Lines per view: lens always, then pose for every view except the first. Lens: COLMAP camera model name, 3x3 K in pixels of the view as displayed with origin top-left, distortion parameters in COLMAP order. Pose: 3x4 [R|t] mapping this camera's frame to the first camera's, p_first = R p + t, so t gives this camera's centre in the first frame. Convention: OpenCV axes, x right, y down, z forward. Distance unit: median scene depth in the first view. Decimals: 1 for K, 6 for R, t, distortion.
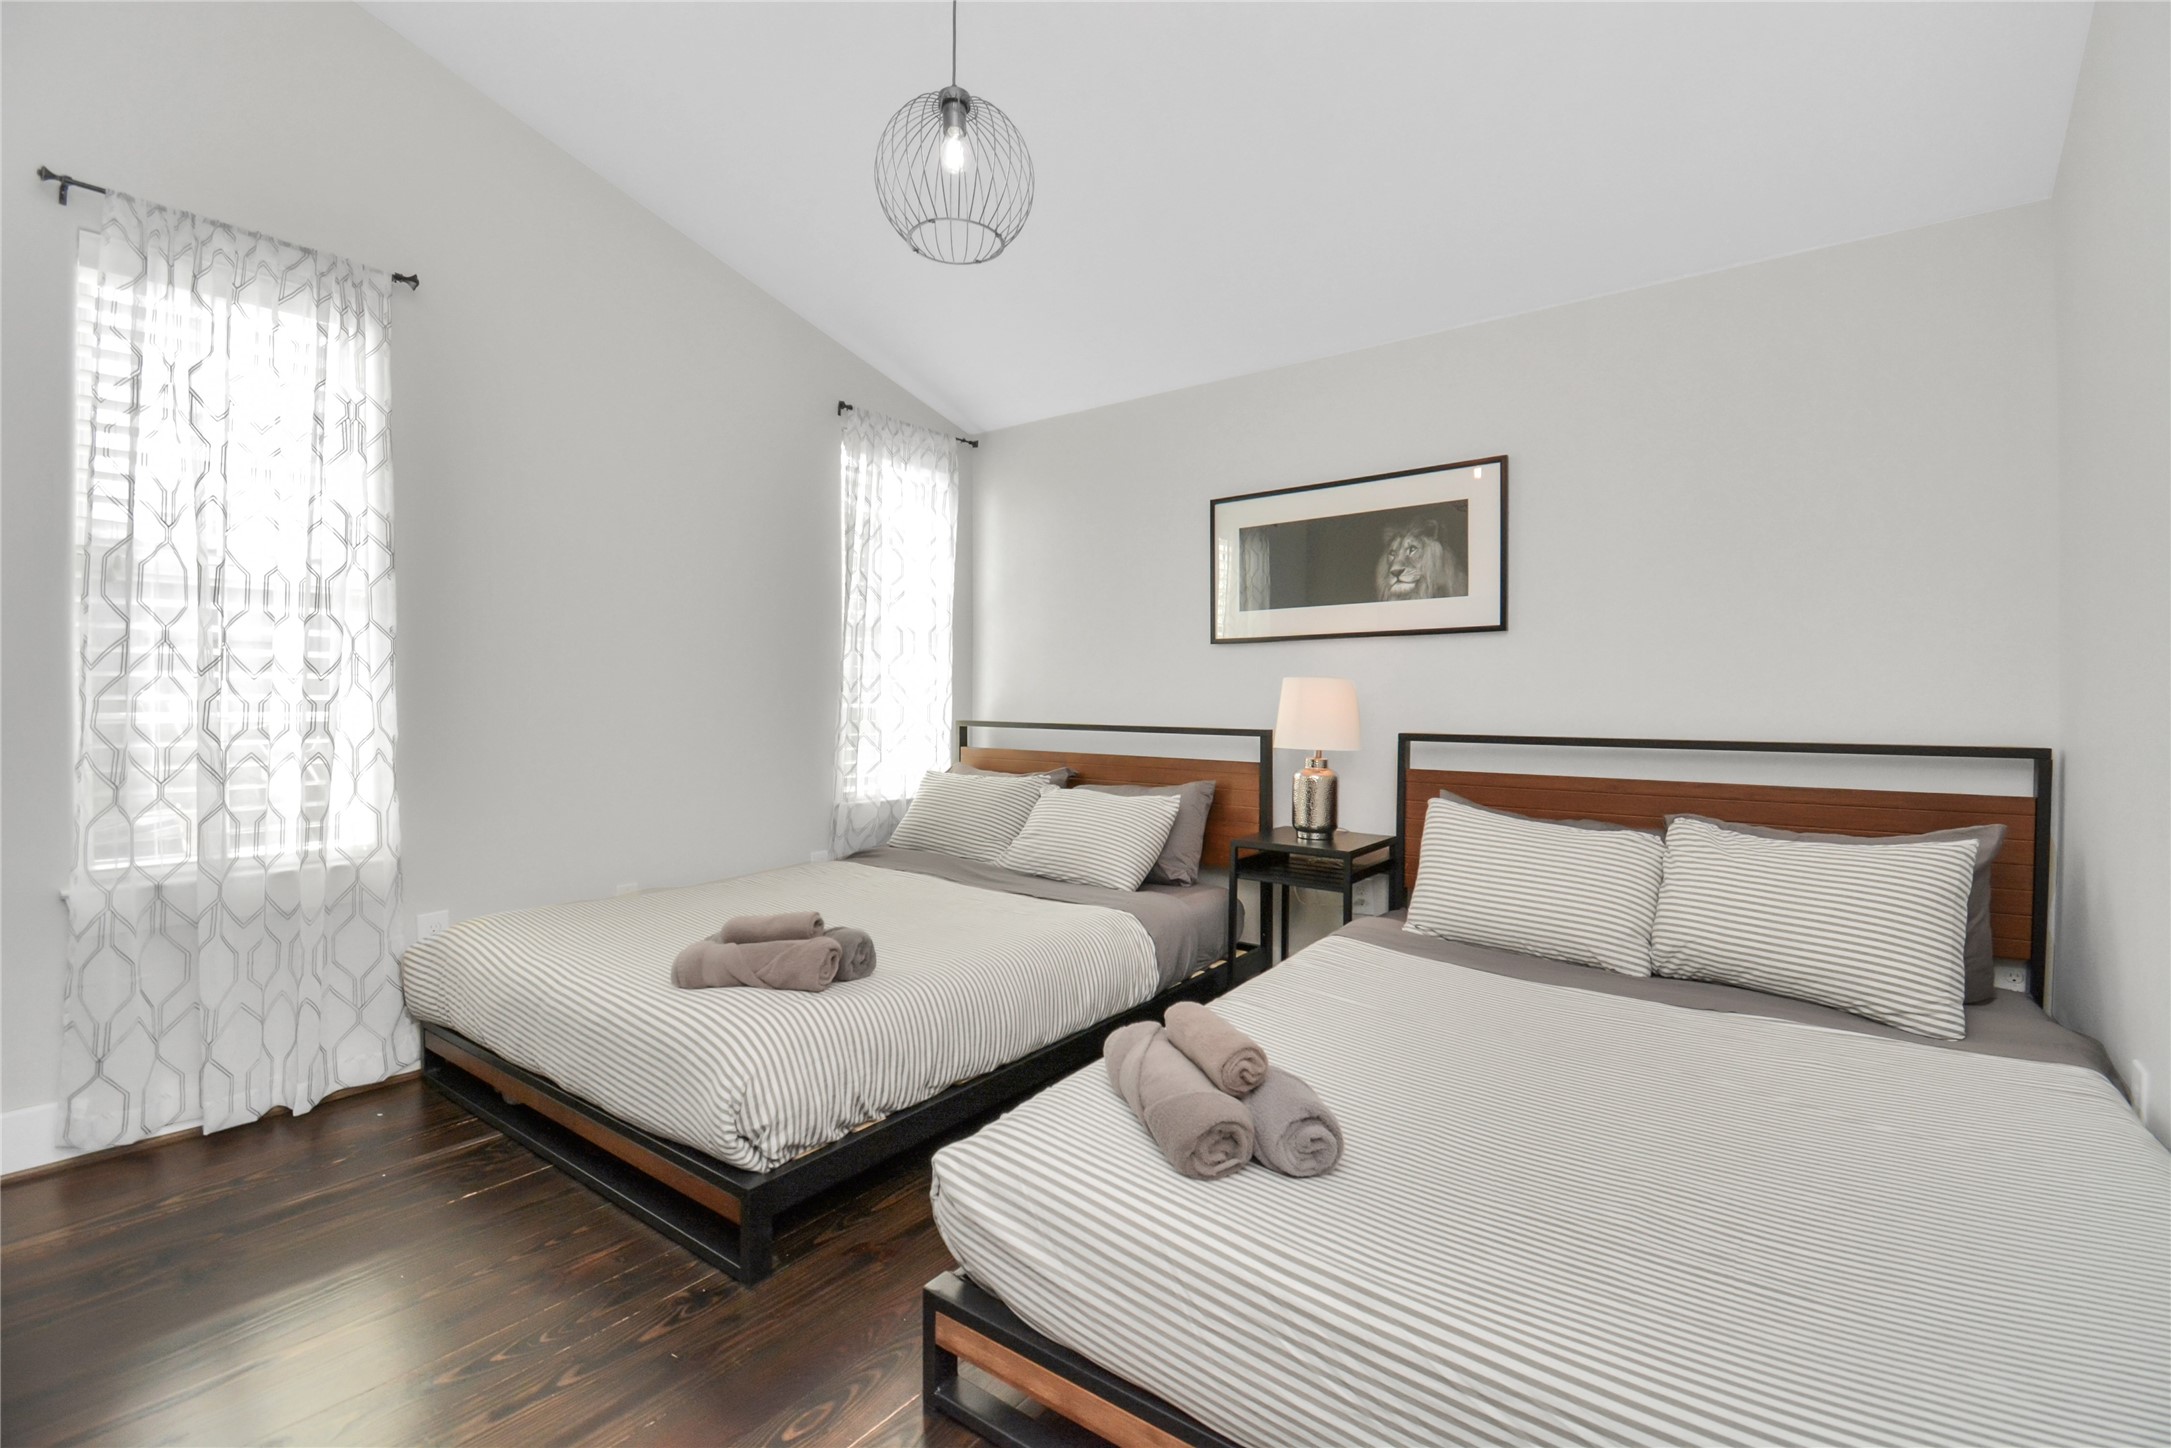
lens RADIAL K [[946.9, 0, 1066.4], [0, 946.9, 709.3], [0, 0, 1]] dist [0.009368, -0.022281]
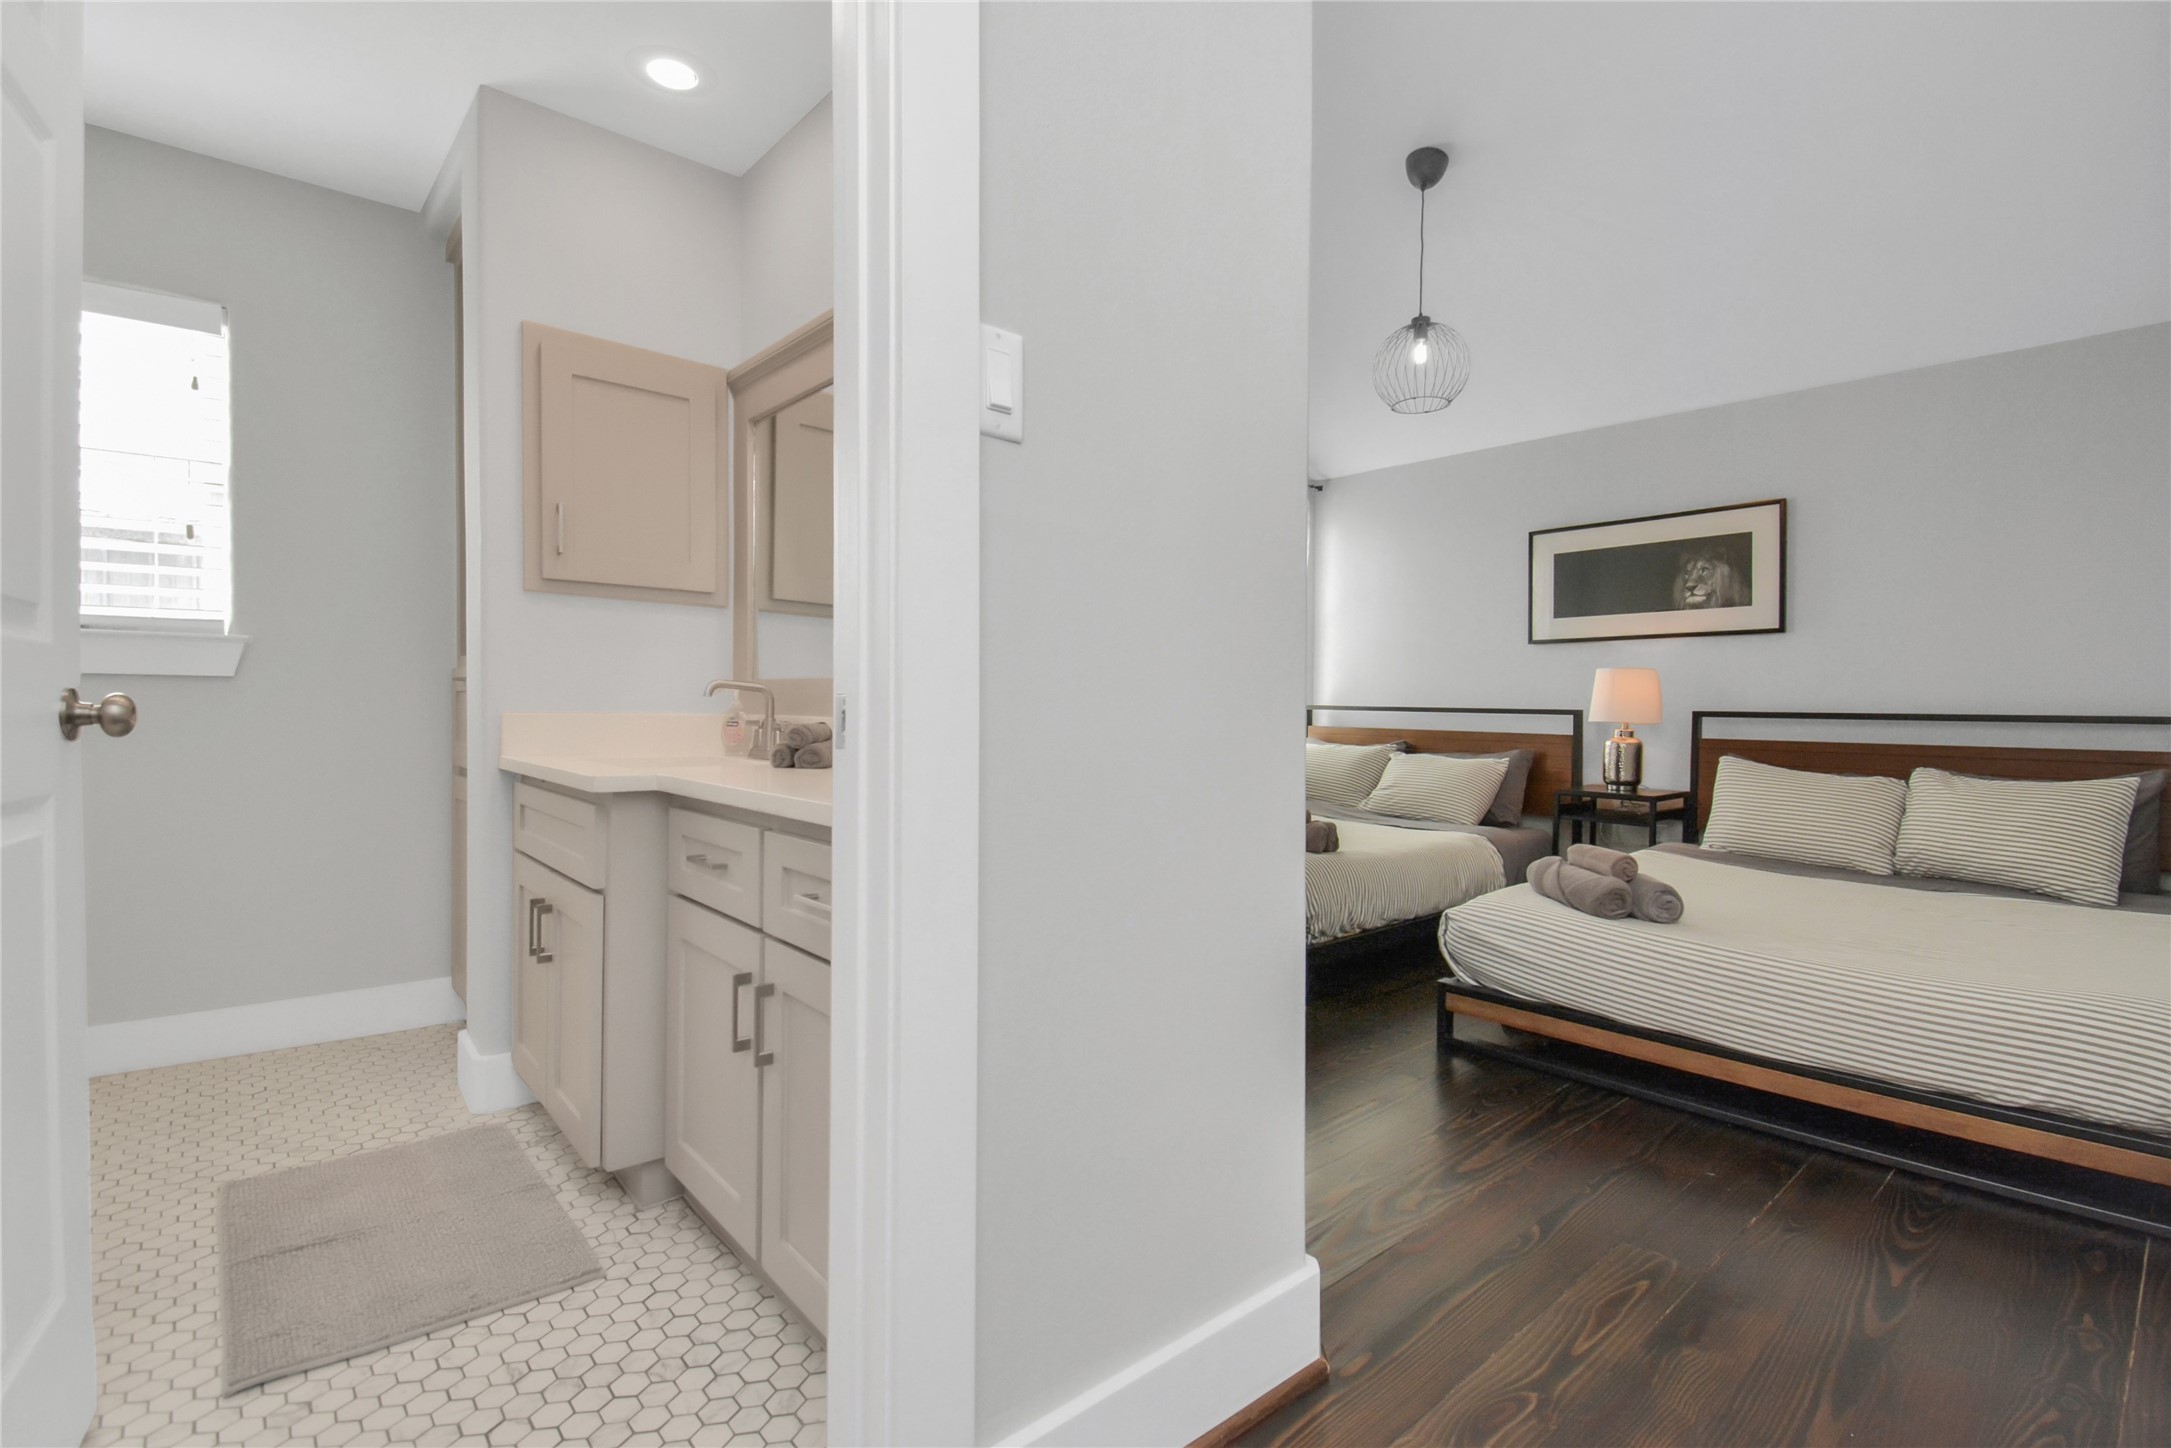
lens RADIAL K [[1020.0, 0, 1049.3], [0, 1020.0, 715.2], [0, 0, 1]] dist [0.006061, -0.019552]
pose [[0.981363, 0.008220, -0.191986, -0.251453], [-0.008659, 0.999961, -0.001447, 0.040779], [0.191967, 0.003082, 0.981397, -0.553331]]
